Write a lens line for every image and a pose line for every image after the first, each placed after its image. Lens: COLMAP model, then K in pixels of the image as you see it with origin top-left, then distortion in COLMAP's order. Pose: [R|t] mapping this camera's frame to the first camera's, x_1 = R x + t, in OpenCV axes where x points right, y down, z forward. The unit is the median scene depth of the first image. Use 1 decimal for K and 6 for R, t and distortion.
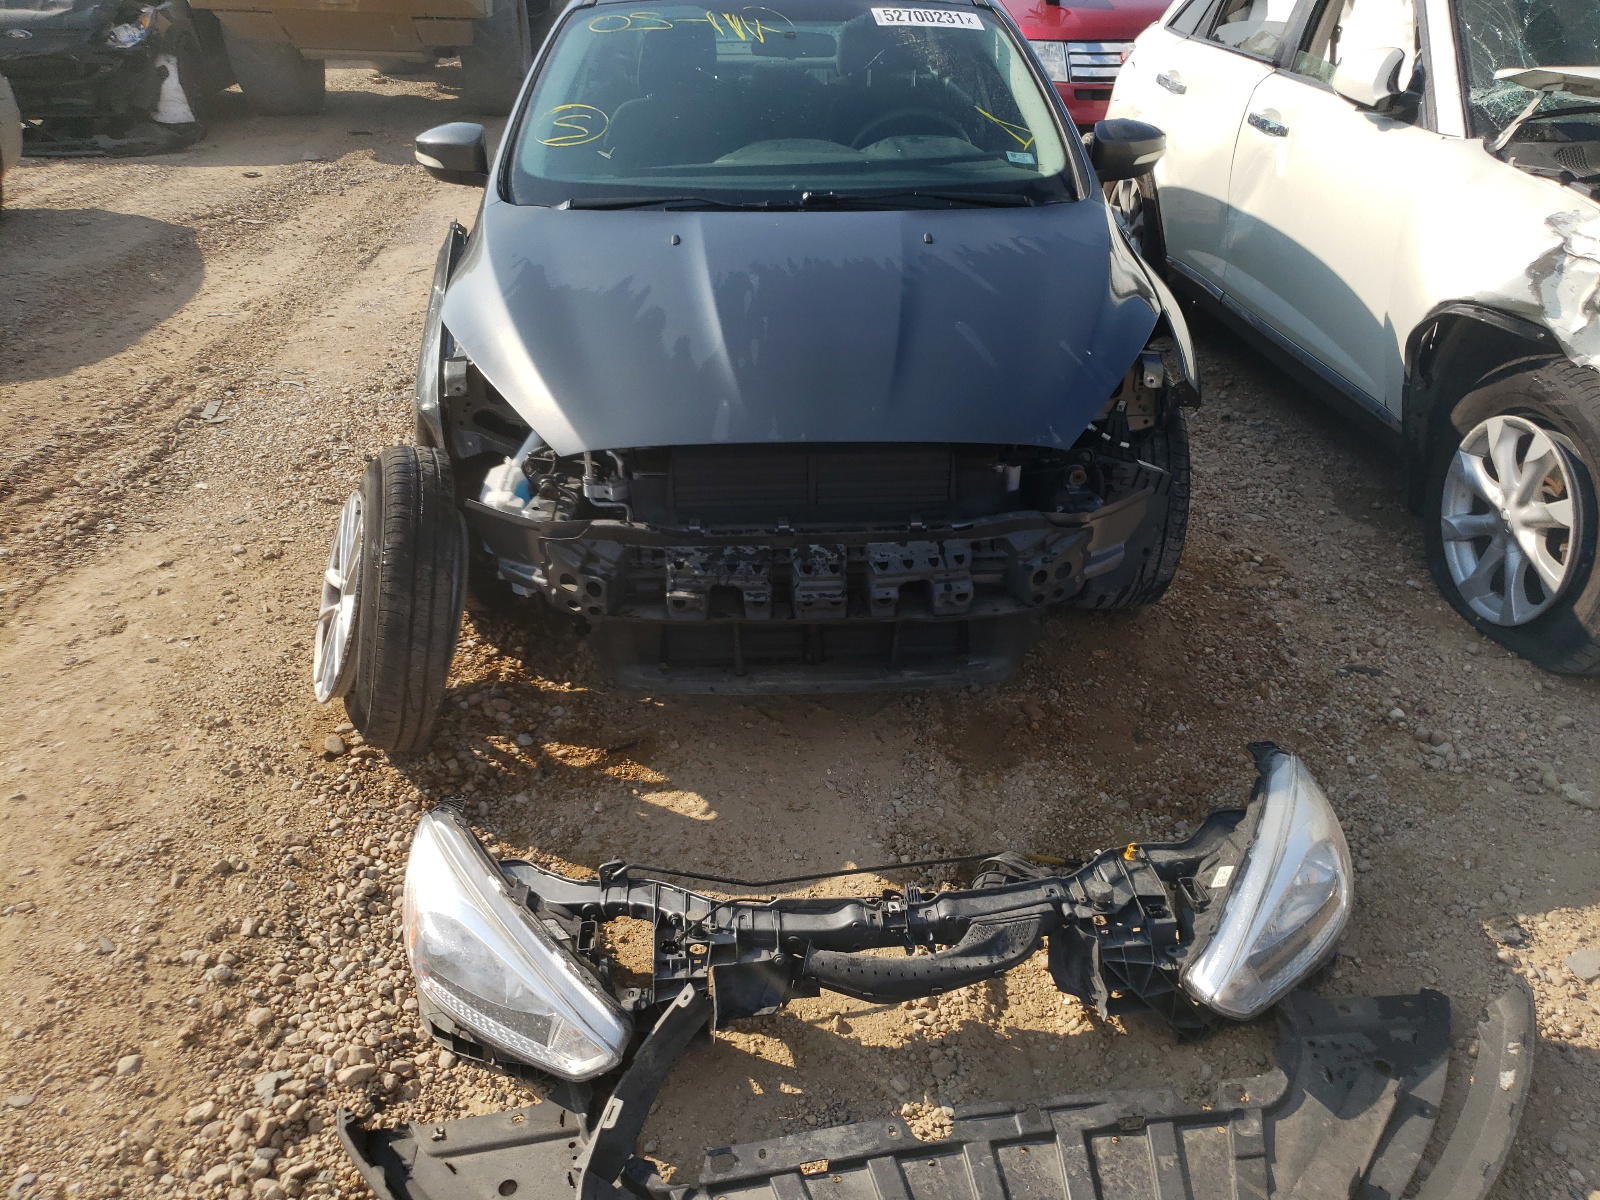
lens RADIAL K [[1254.5, 0, 825.9], [0, 1254.5, 601.1], [0, 0, 1]] dist [0.046367, 0.002545]
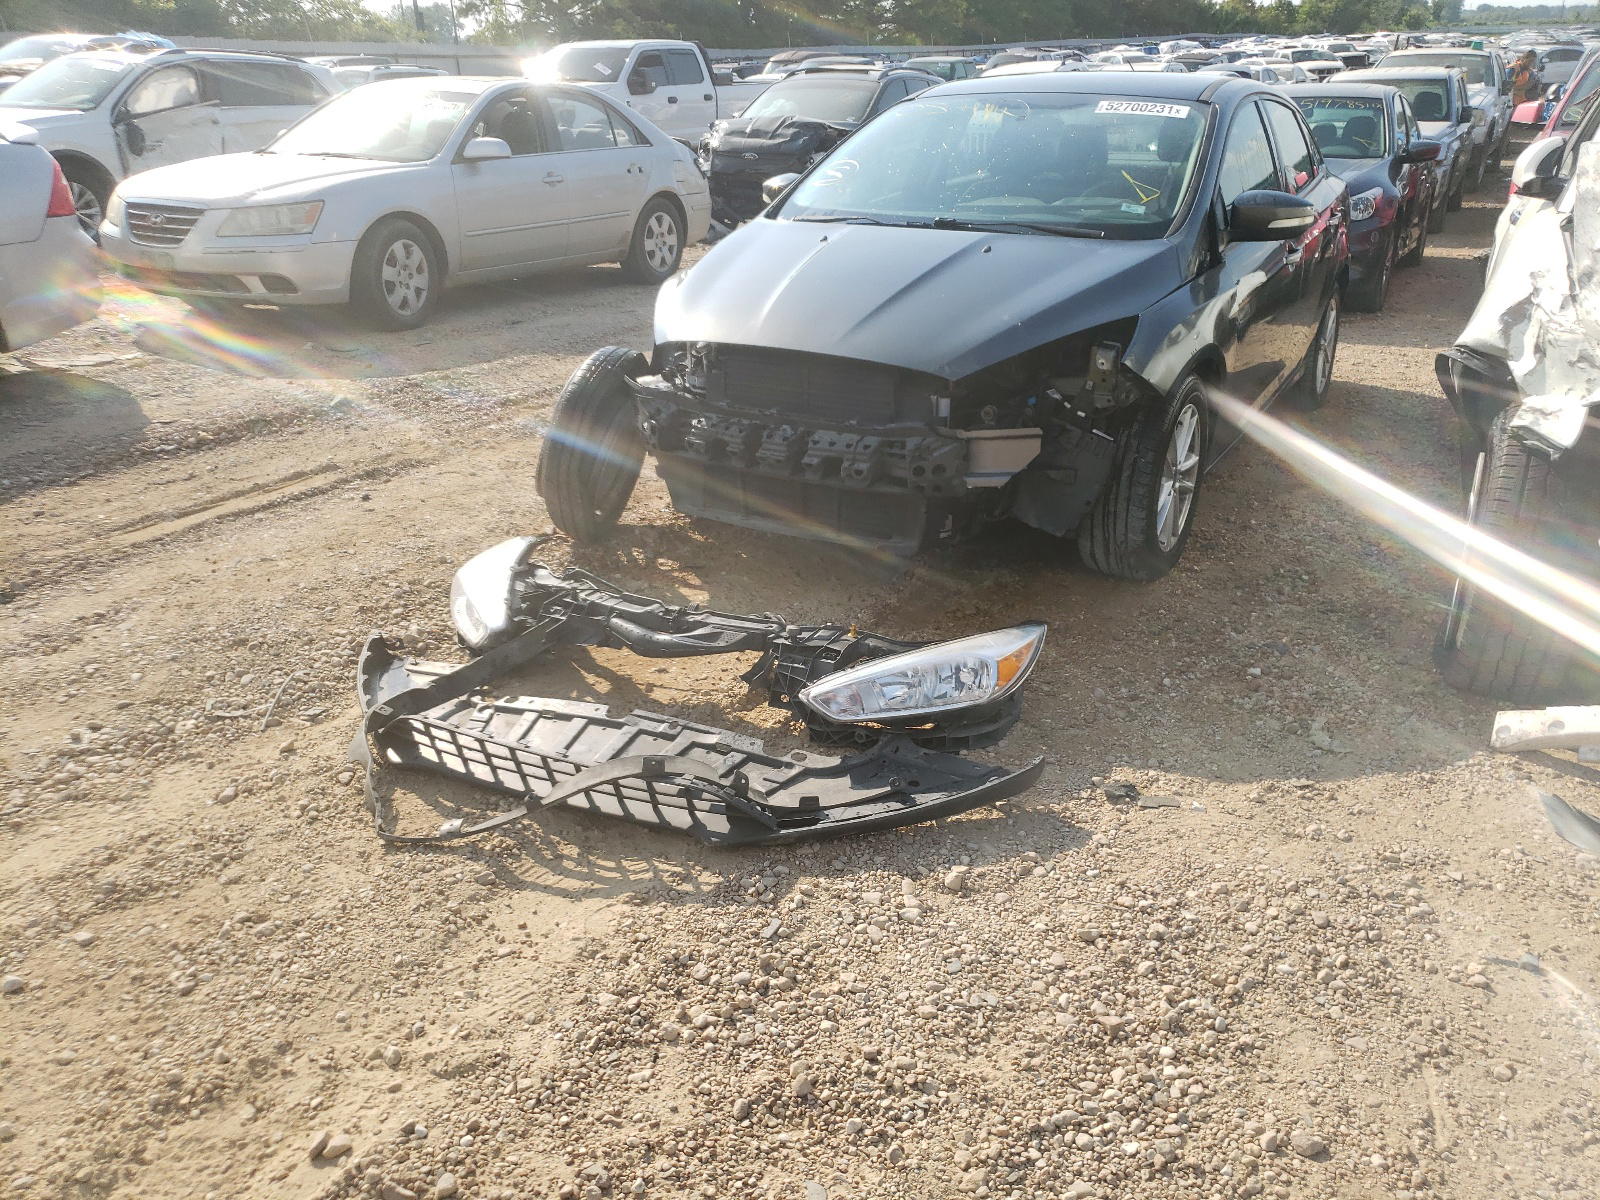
lens RADIAL K [[1254.5, 0, 825.9], [0, 1254.5, 601.1], [0, 0, 1]] dist [0.046367, 0.002545]
pose [[0.839052, 0.194044, -0.508271, 0.652021], [-0.251811, 0.966651, -0.046648, 0.168141], [0.482269, 0.167128, 0.859933, -0.165710]]
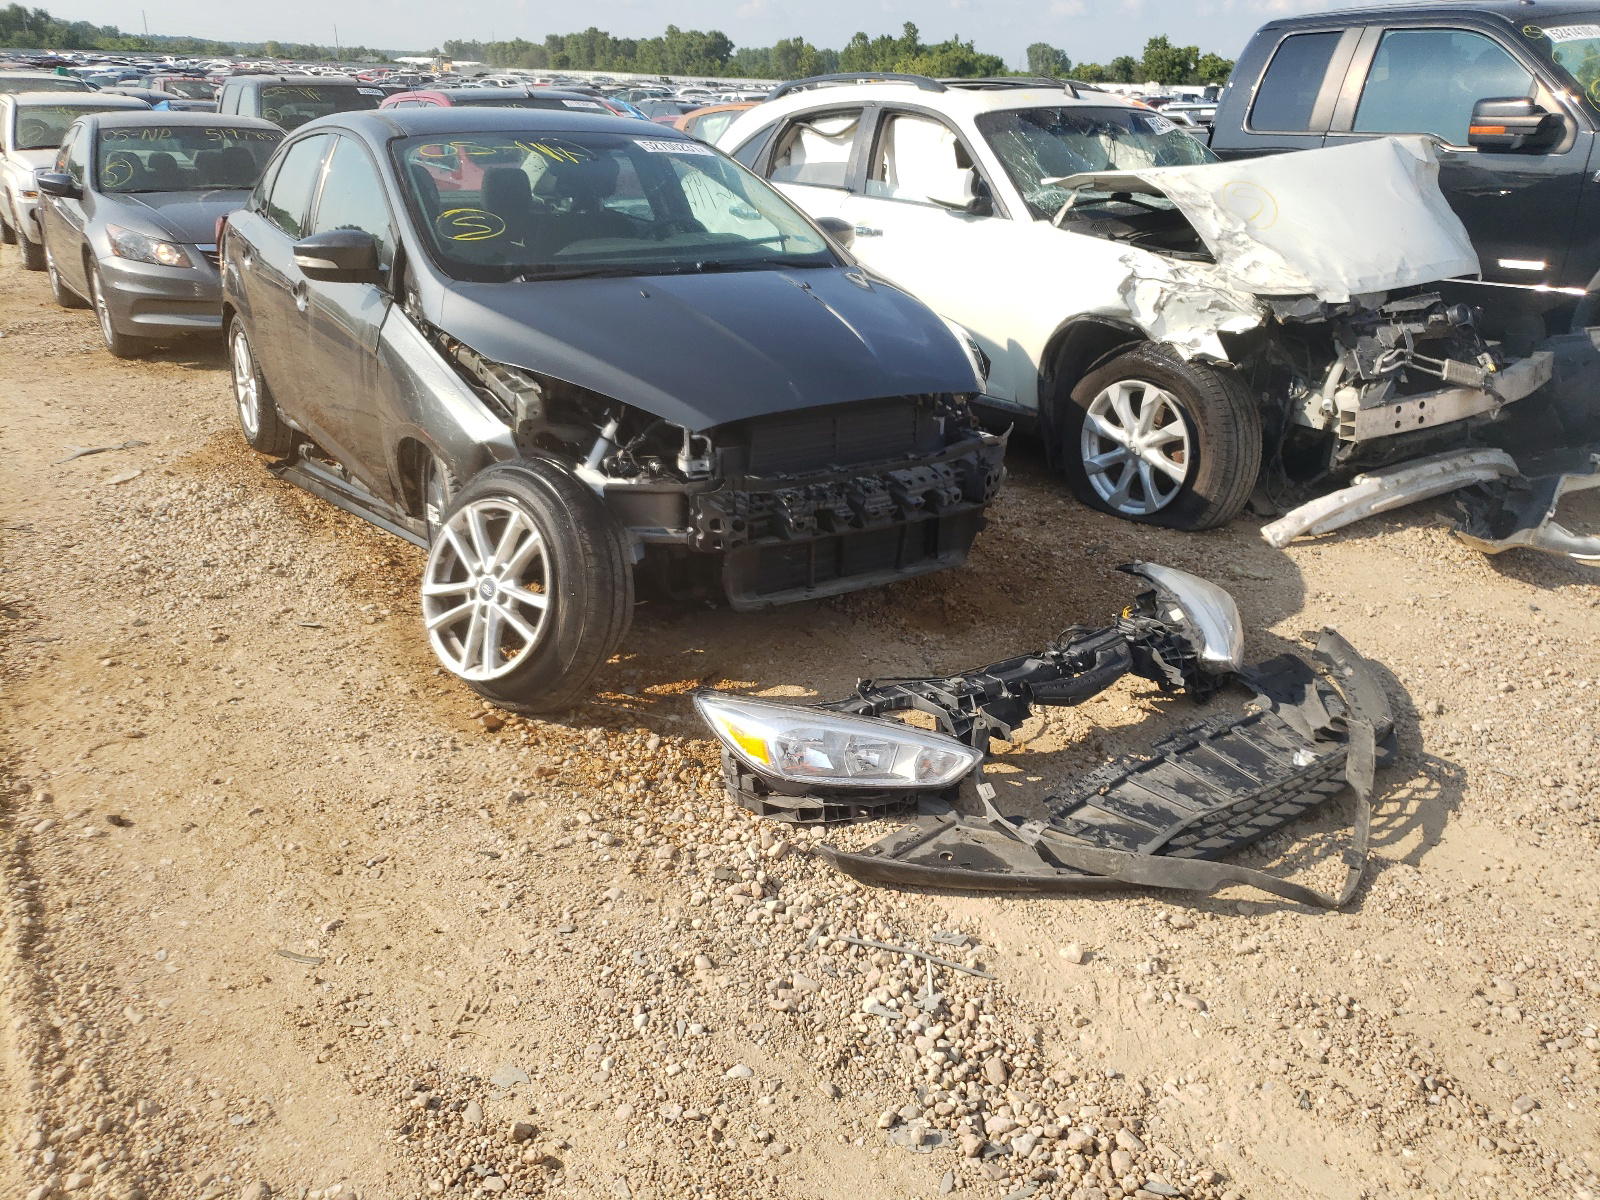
lens RADIAL K [[1254.5, 0, 825.9], [0, 1254.5, 601.1], [0, 0, 1]] dist [0.046367, 0.002545]
pose [[0.859274, -0.175054, 0.480629, -0.594423], [0.235433, 0.969524, -0.067791, 0.141078], [-0.454114, 0.171407, 0.874300, -0.152599]]
